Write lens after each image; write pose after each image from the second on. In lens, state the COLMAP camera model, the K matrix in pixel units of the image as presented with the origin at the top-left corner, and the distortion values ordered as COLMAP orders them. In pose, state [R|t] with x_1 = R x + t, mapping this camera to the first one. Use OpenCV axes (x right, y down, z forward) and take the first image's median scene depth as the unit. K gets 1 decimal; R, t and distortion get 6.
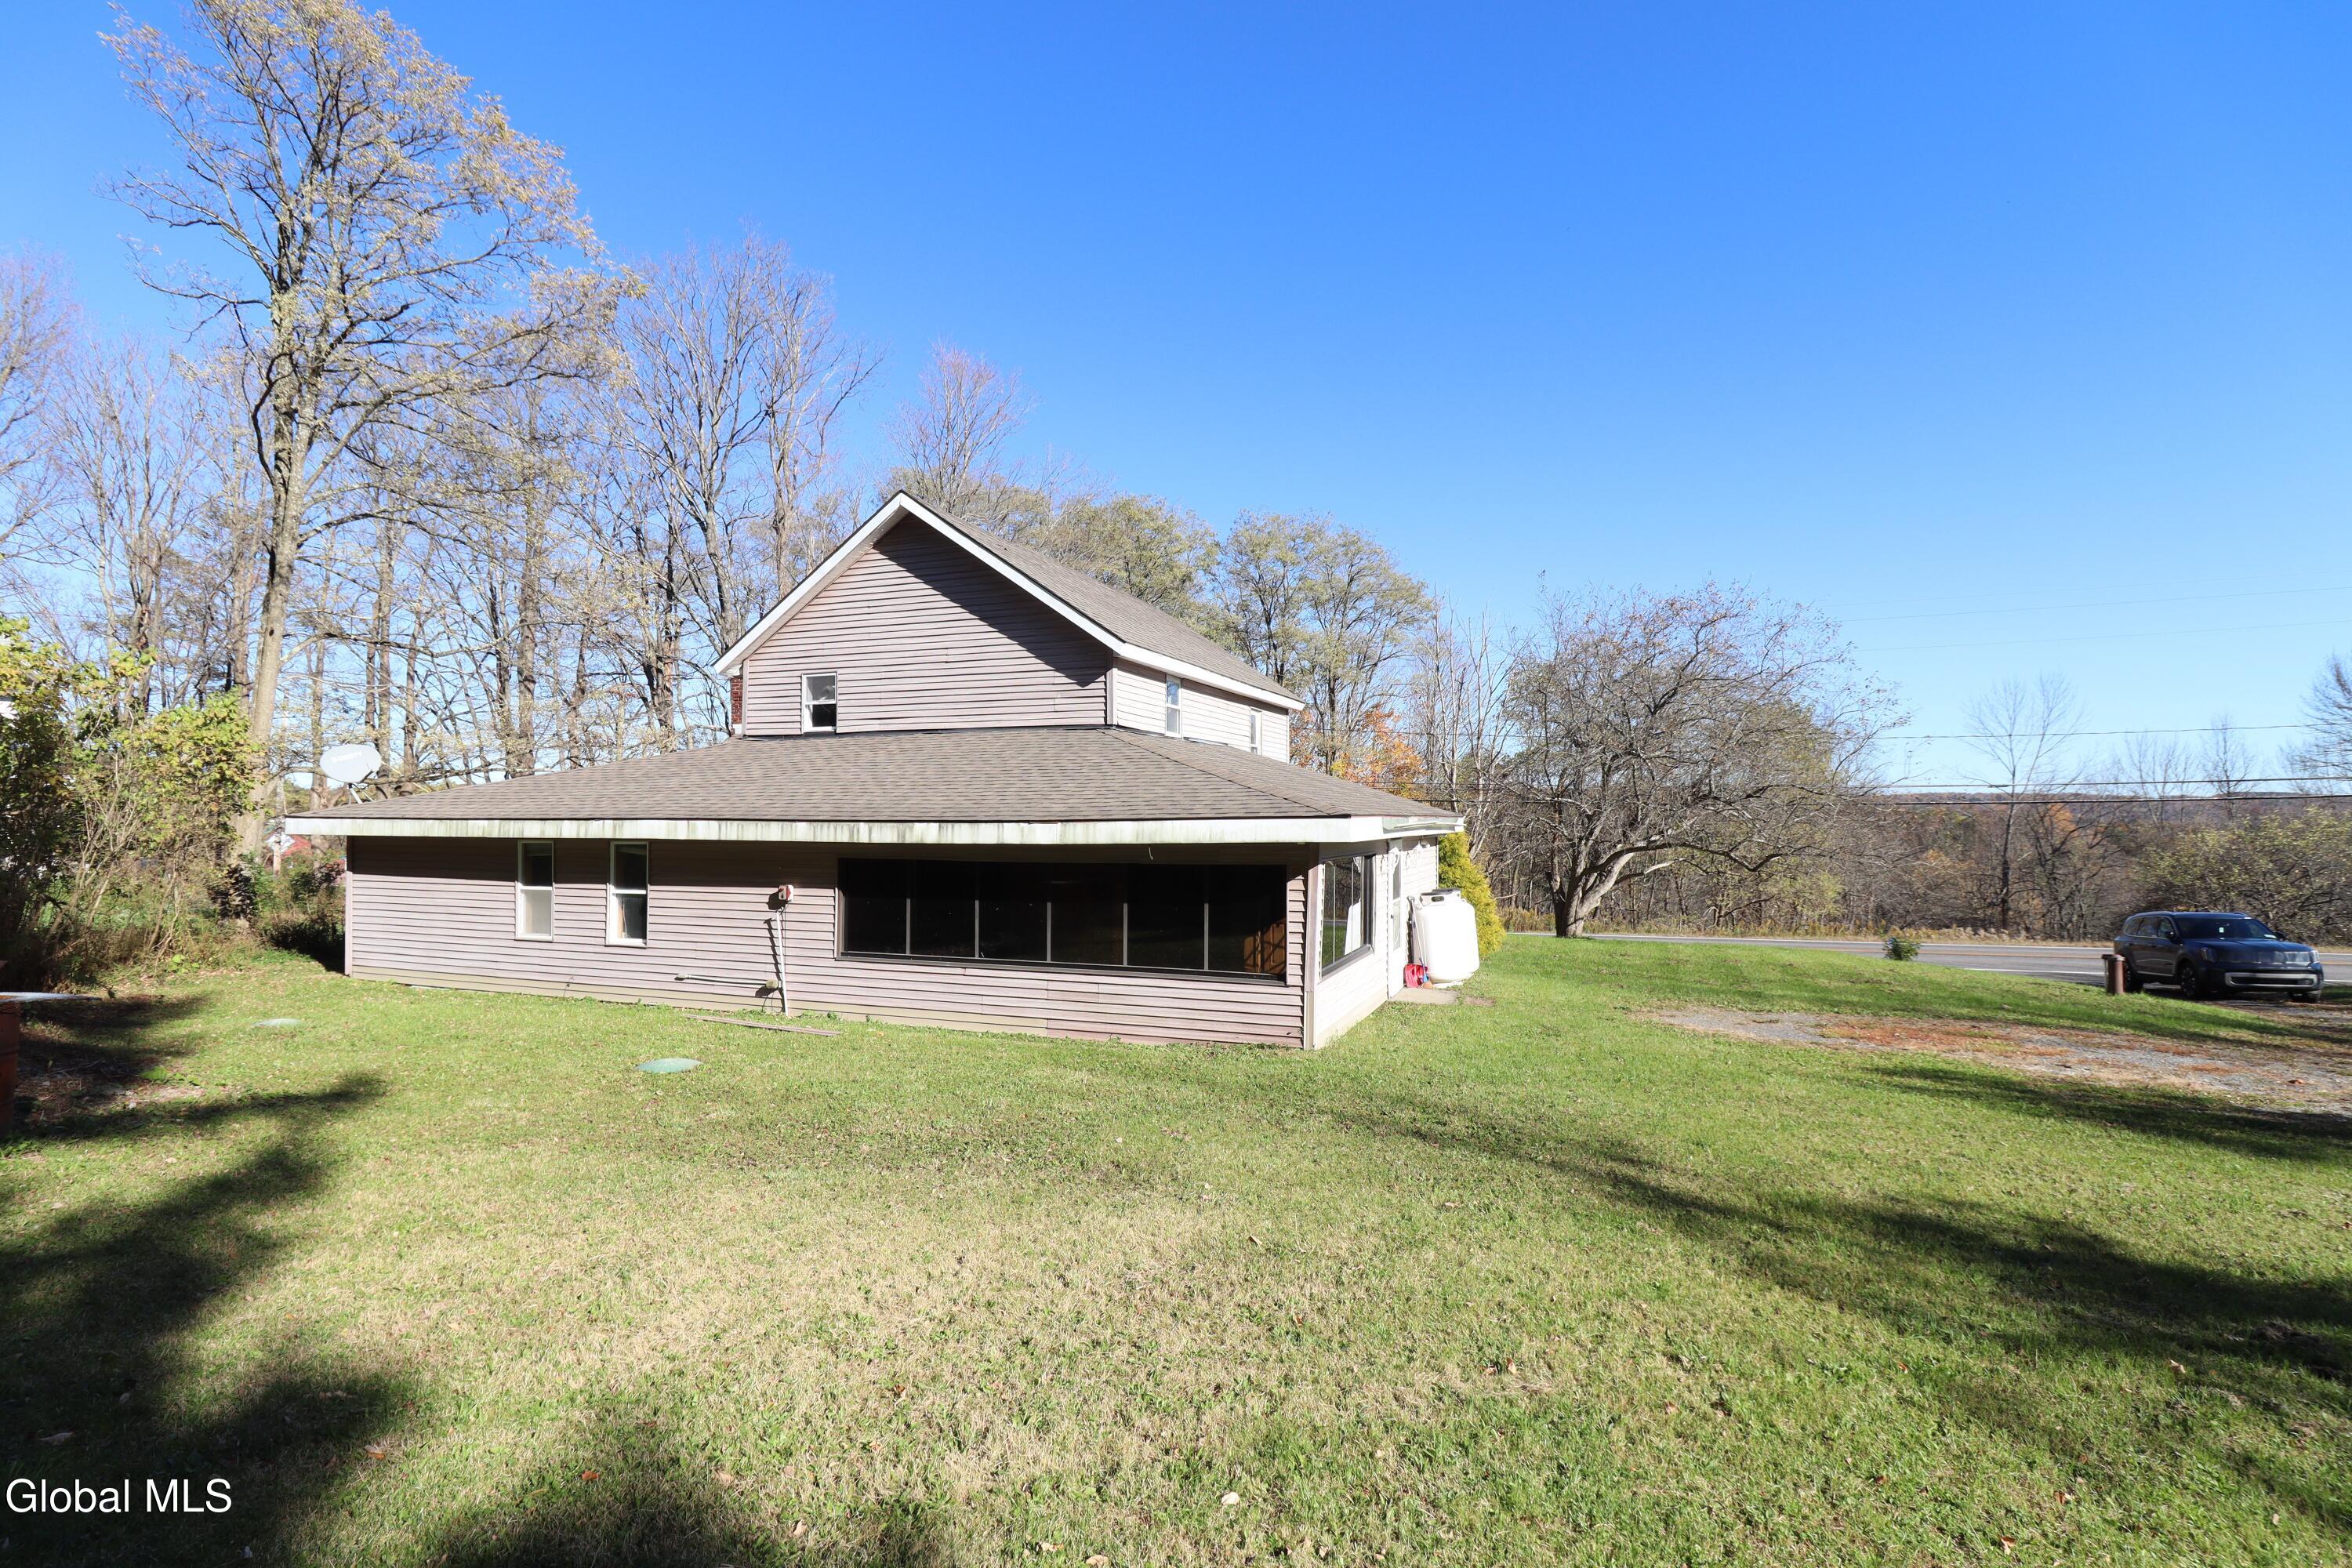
lens RADIAL K [[1105.4, 0, 1181.0], [0, 1105.4, 793.9], [0, 0, 1]] dist [0.000362, -0.014868]
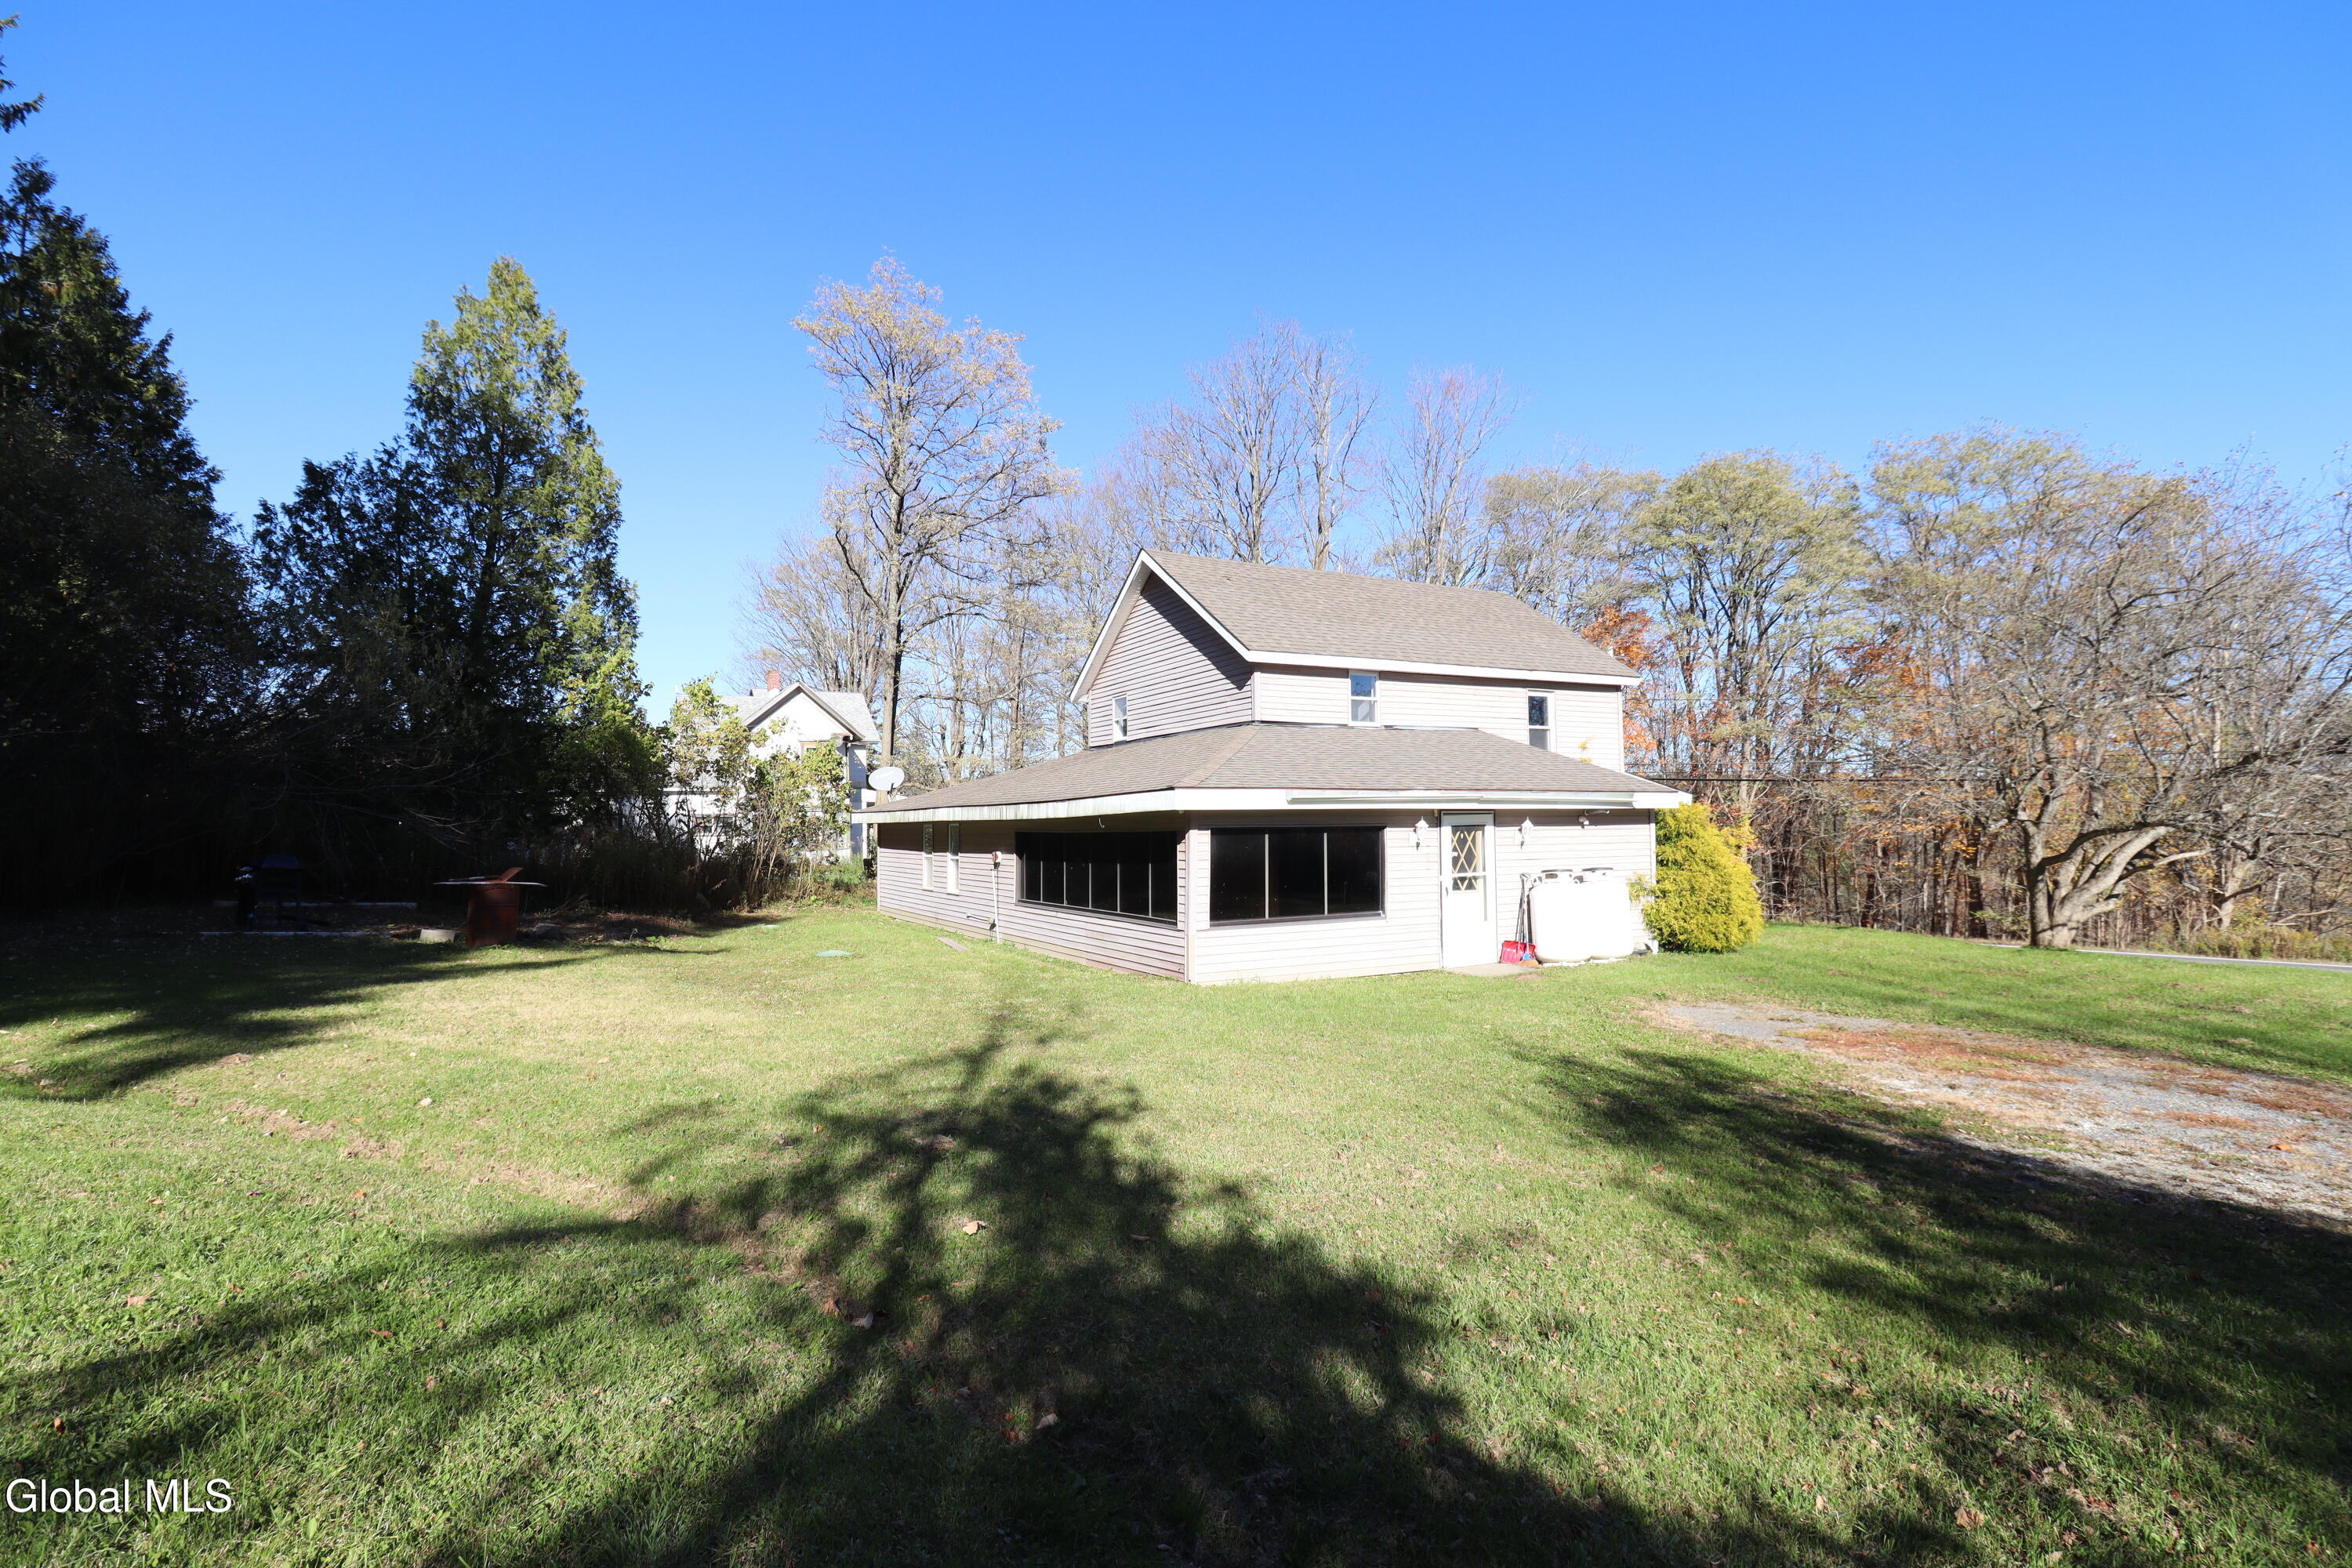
lens RADIAL K [[1096.3, 0, 1176.0], [0, 1096.3, 784.0], [0, 0, 1]] dist [0.002310, -0.013111]
pose [[0.769371, -0.034213, -0.637886, 0.651320], [0.025286, 0.999413, -0.023106, 0.030888], [0.638302, 0.001648, 0.769784, 0.054886]]
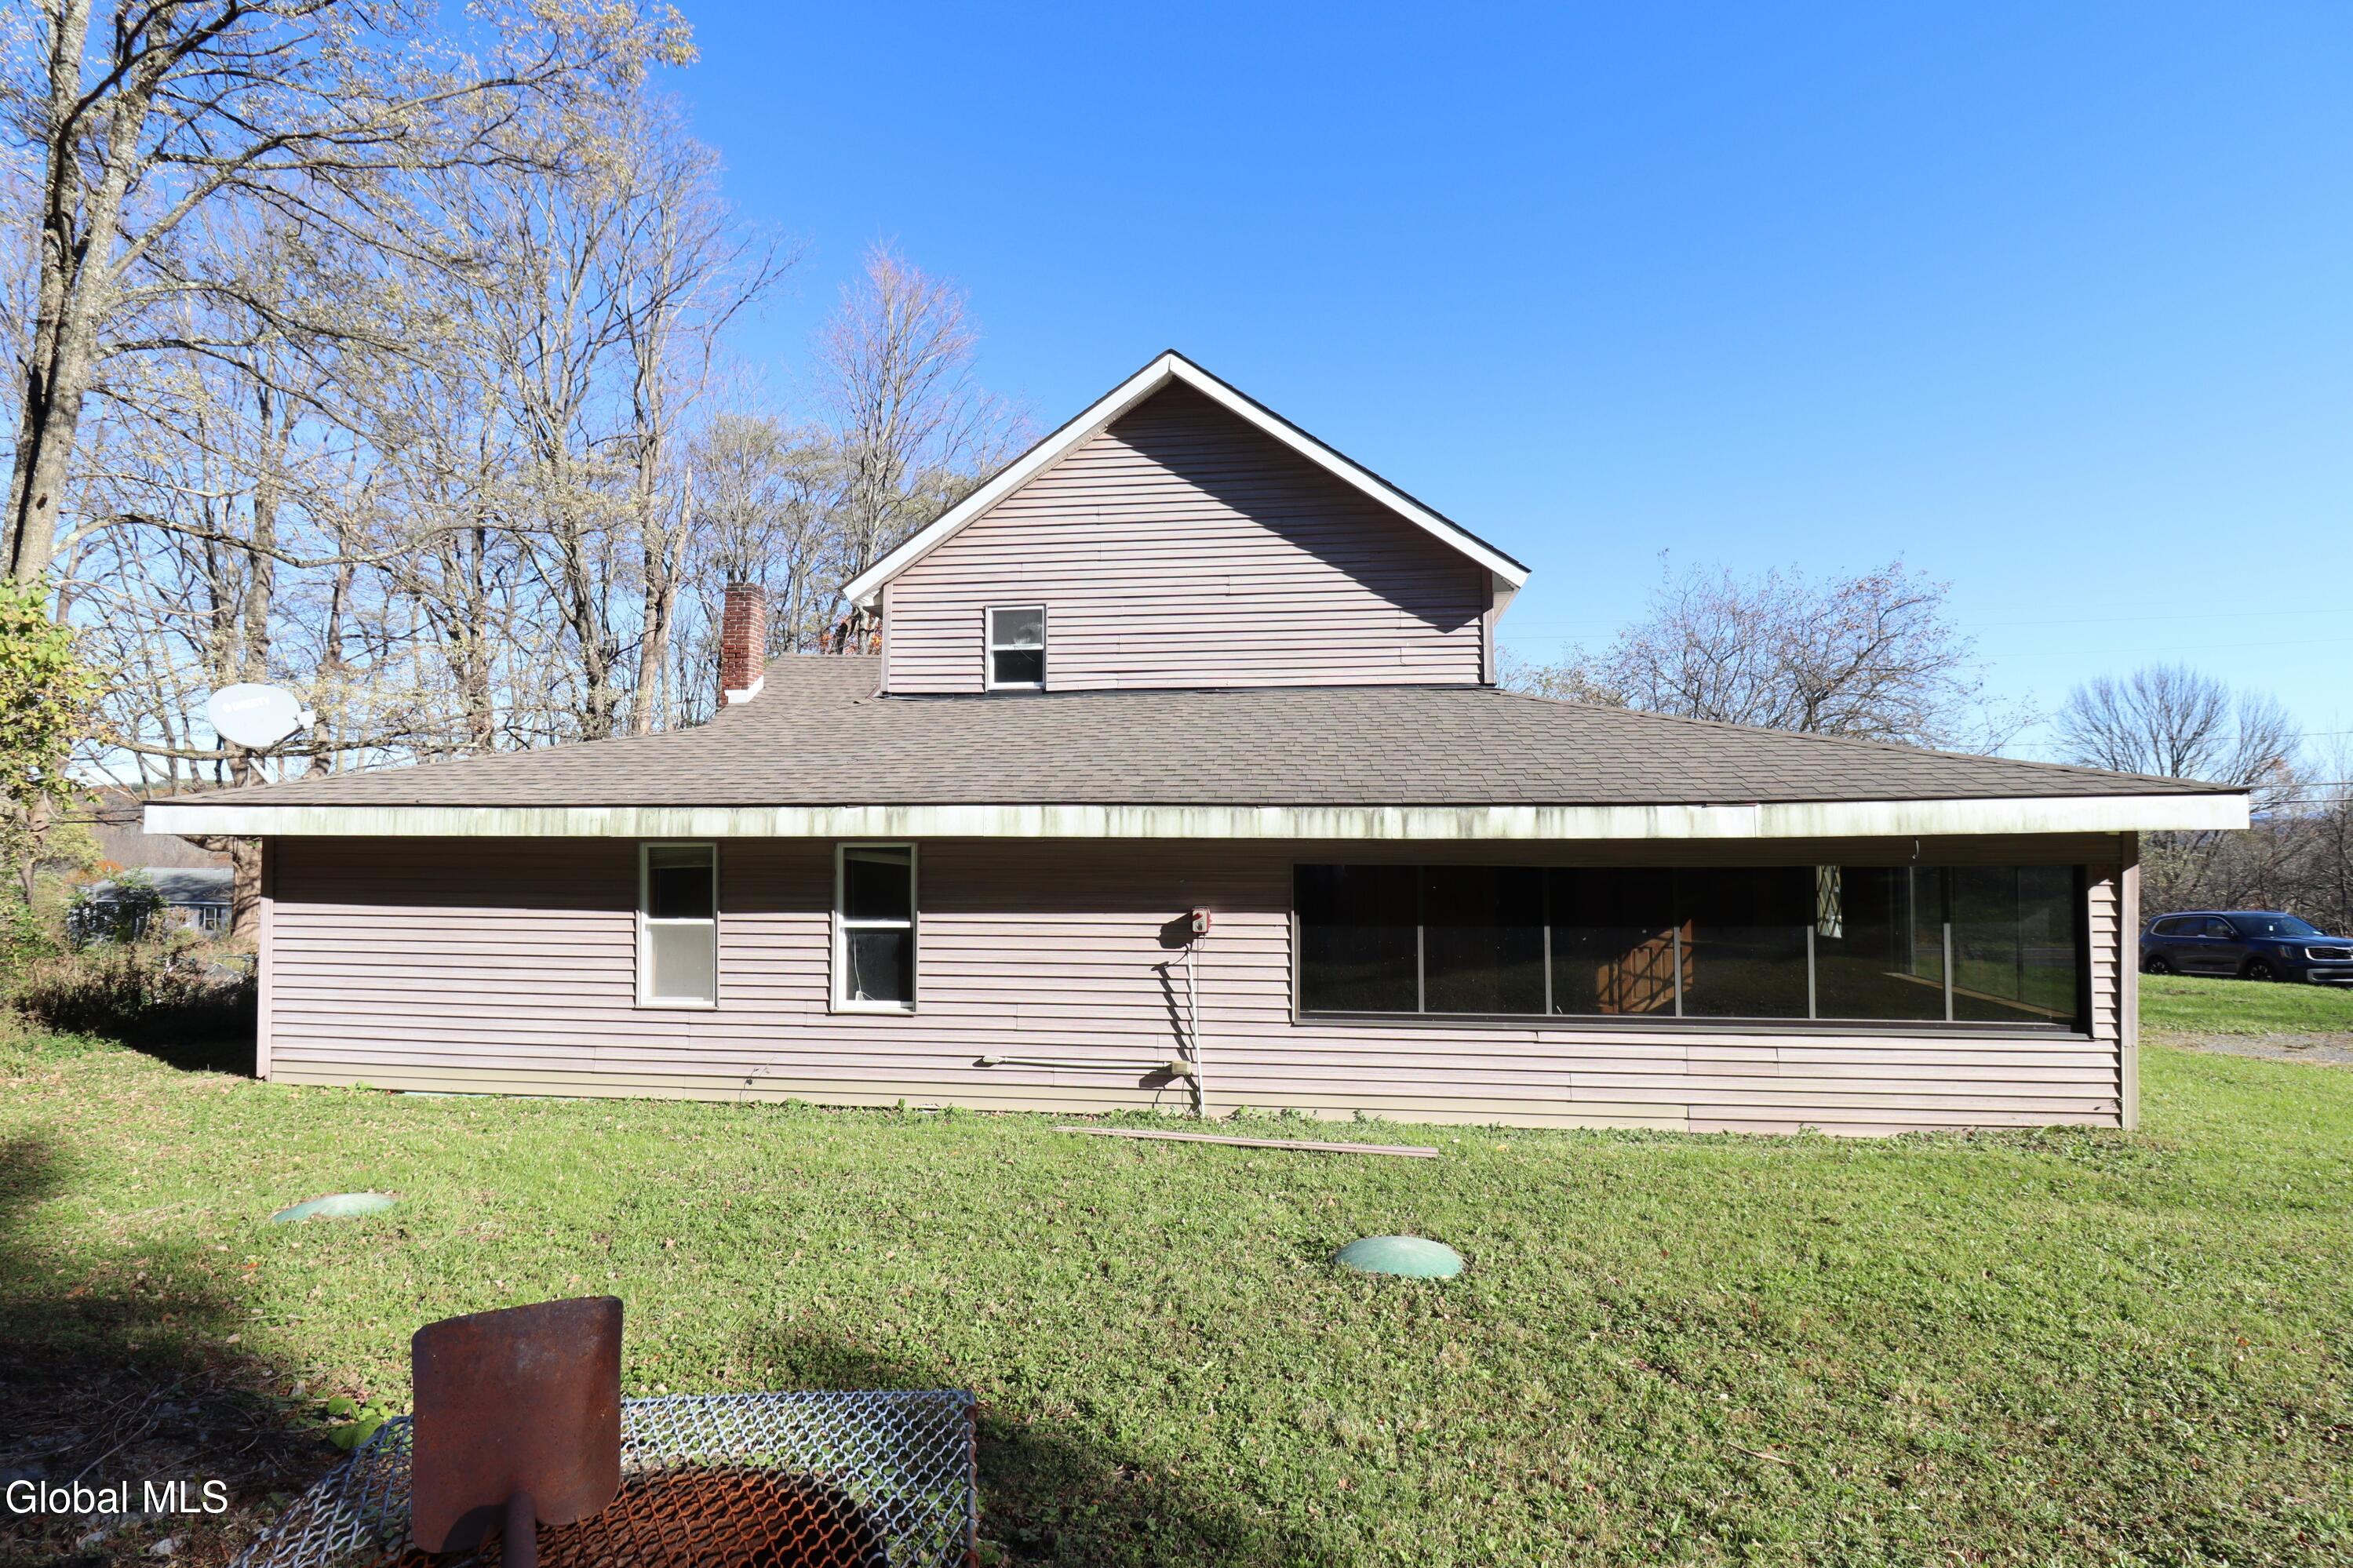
lens RADIAL K [[1105.7, 0, 1181.5], [0, 1105.7, 793.9], [0, 0, 1]] dist [0.000362, -0.014868]
pose [[0.969927, 0.007440, 0.243282, -0.471273], [-0.003824, 0.999875, -0.015332, 0.024410], [-0.243365, 0.013941, 0.969835, 0.353952]]
